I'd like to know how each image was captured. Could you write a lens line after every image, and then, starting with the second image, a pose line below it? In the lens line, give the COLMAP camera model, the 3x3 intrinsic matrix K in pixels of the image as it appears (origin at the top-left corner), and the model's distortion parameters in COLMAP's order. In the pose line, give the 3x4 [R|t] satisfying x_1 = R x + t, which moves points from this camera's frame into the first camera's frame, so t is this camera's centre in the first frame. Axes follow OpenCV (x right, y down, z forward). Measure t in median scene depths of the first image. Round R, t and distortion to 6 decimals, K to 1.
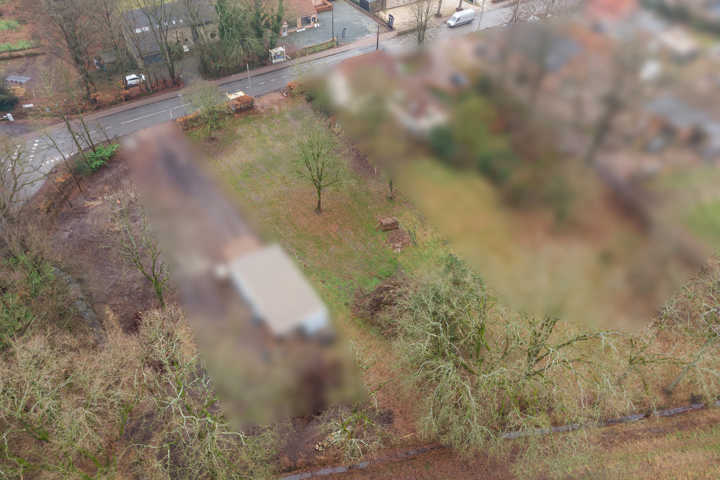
lens RADIAL K [[521.5, 0, 360.0], [0, 521.5, 240.0], [0, 0, 1]] dist [0.007203, -0.008460]
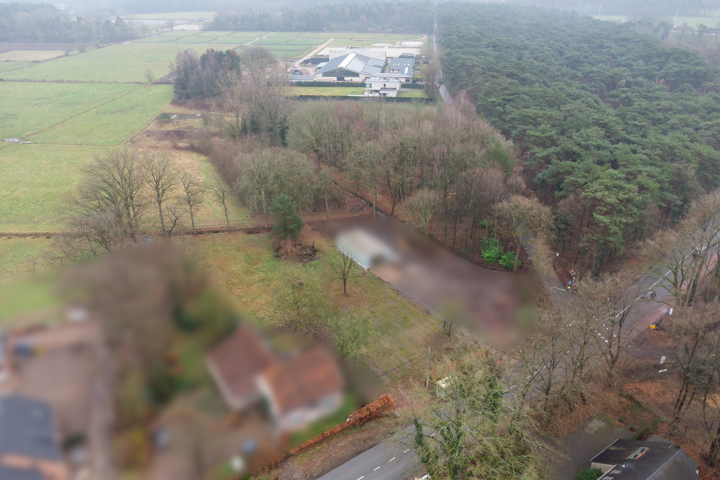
lens RADIAL K [[521.5, 0, 360.0], [0, 521.5, 240.0], [0, 0, 1]] dist [0.007203, -0.008460]
pose [[-0.999782, -0.010370, -0.018136, -0.081453], [-0.020463, 0.311157, 0.950138, -1.318191], [-0.004210, 0.950302, -0.311301, 1.170024]]
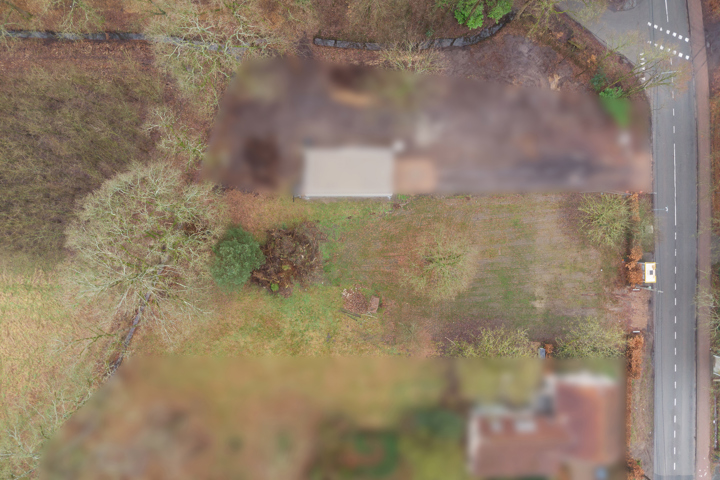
lens RADIAL K [[521.5, 0, 360.0], [0, 521.5, 240.0], [0, 0, 1]] dist [0.007203, -0.008460]
pose [[-0.546333, 0.836916, -0.033052, -0.002208], [-0.633880, -0.387355, 0.669442, -0.580864], [0.547464, 0.386689, 0.742129, 0.126641]]
